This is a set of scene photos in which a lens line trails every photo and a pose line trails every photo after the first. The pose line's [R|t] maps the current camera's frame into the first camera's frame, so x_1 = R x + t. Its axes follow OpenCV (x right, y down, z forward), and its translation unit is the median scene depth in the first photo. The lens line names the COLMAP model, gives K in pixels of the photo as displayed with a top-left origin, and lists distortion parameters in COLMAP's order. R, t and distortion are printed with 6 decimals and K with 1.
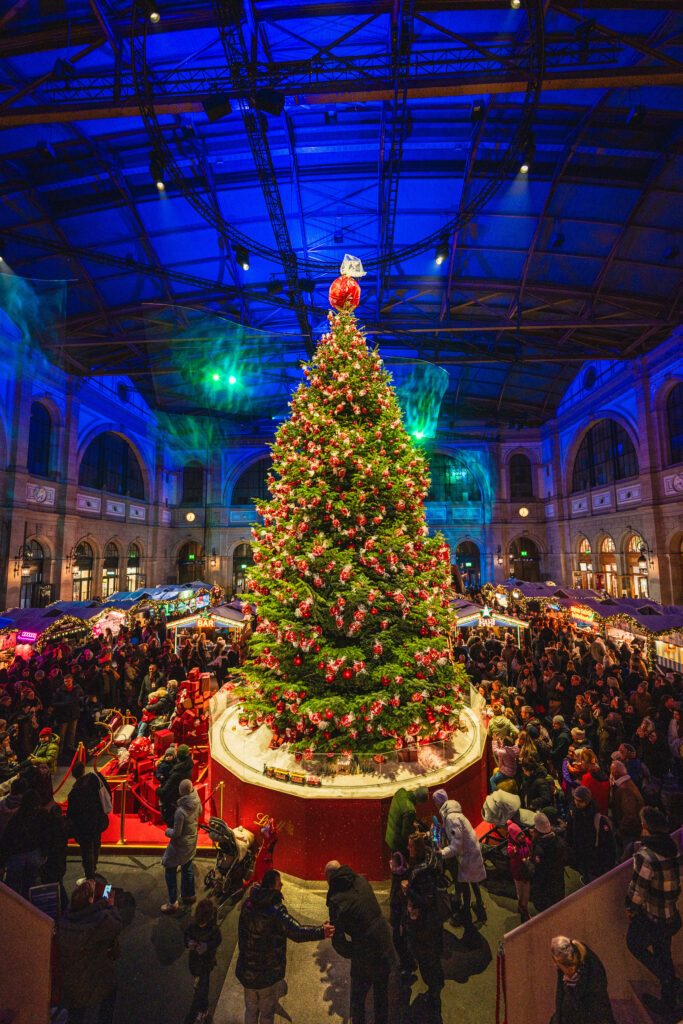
lens RADIAL K [[411.6, 0, 341.8], [0, 411.6, 509.3], [0, 0, 1]] dist [-0.015705, -0.000199]
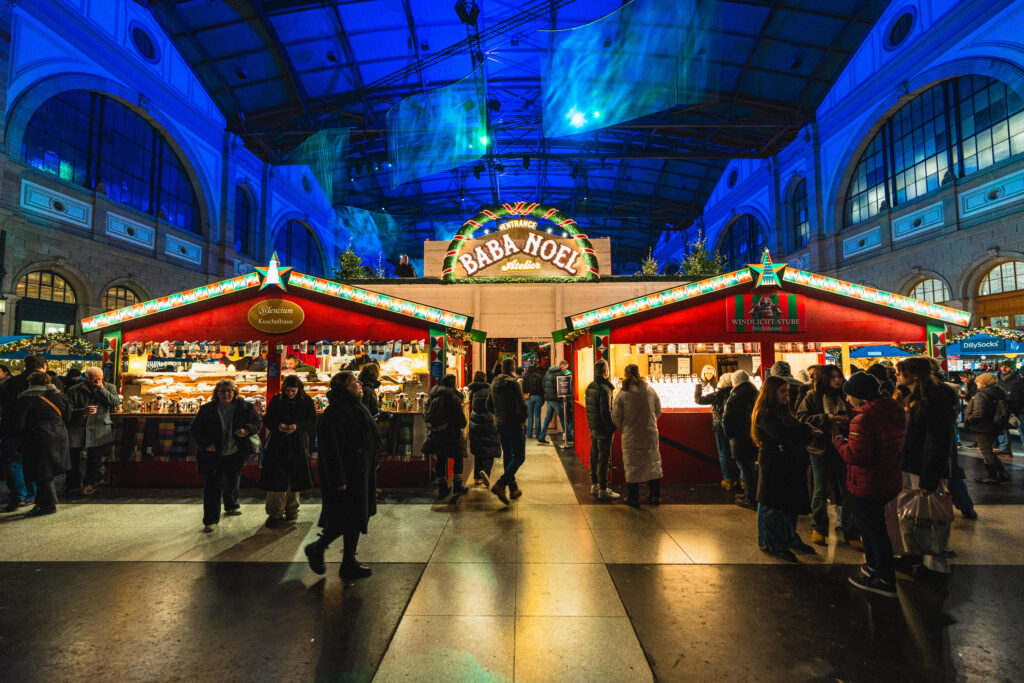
lens RADIAL K [[411.6, 0, 512.6], [0, 411.6, 344.7], [0, 0, 1]] dist [-0.015705, -0.000199]
pose [[0.999446, 0.006650, 0.032620, -0.035803], [-0.008325, 0.998638, 0.051506, 0.103221], [-0.032233, -0.051749, 0.998140, -0.151670]]
